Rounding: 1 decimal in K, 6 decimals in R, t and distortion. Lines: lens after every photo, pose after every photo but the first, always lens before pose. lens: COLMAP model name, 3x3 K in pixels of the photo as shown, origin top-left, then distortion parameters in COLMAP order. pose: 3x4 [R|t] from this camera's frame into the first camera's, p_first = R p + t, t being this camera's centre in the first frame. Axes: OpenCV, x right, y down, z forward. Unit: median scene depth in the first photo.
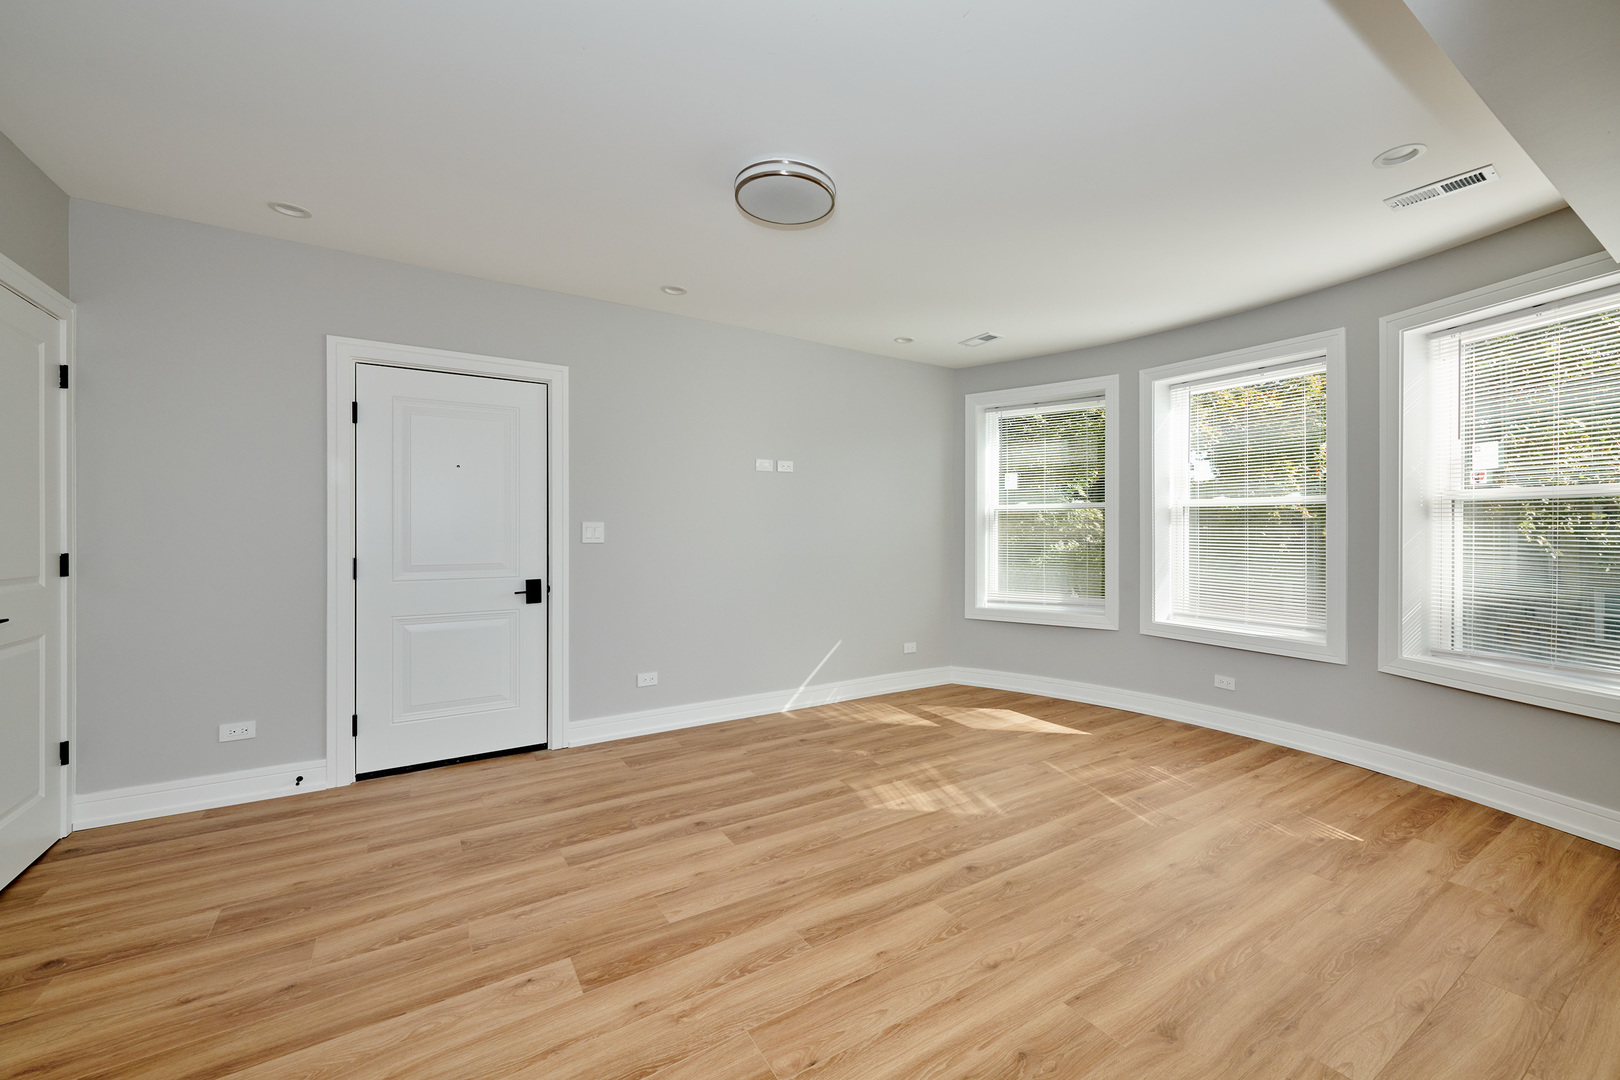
lens RADIAL K [[669.2, 0, 804.8], [0, 669.2, 545.4], [0, 0, 1]] dist [0.001439, 0.000372]
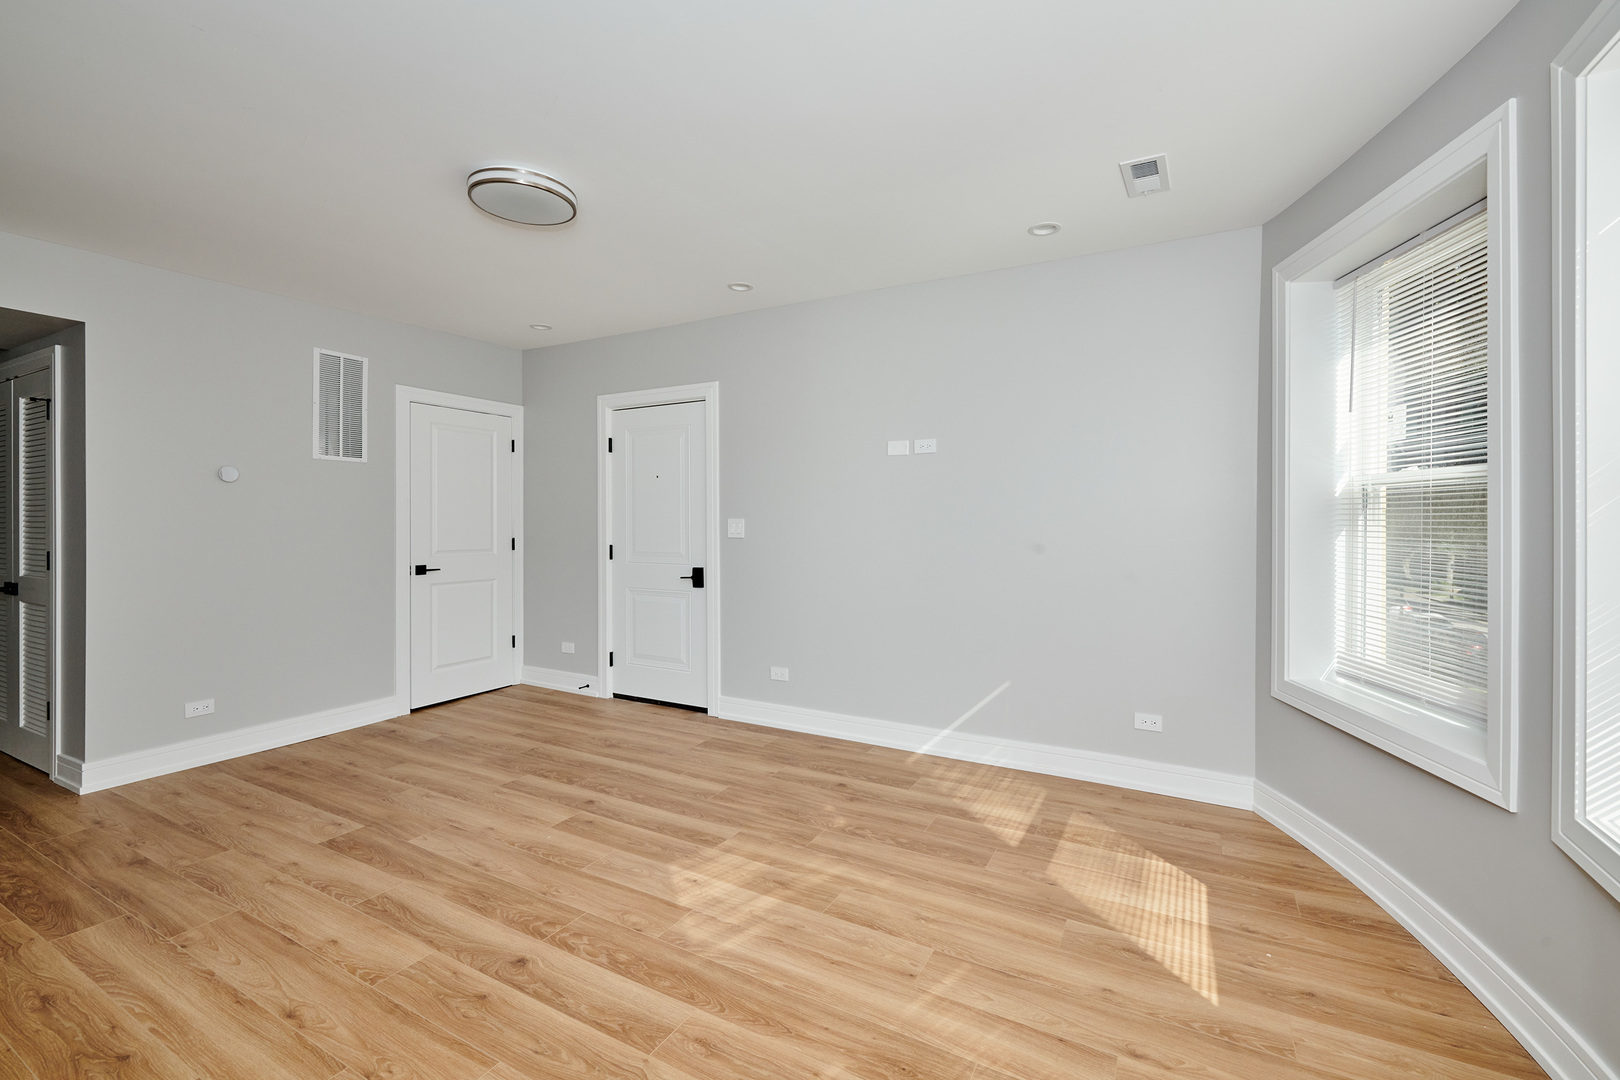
lens RADIAL K [[685.8, 0, 866.1], [0, 685.8, 534.8], [0, 0, 1]] dist [-0.000247, -0.001343]
pose [[0.487436, 0.019409, -0.872943, 0.805471], [-0.015431, 0.999788, 0.013613, -0.028426], [0.873022, 0.006835, 0.487633, 0.673666]]
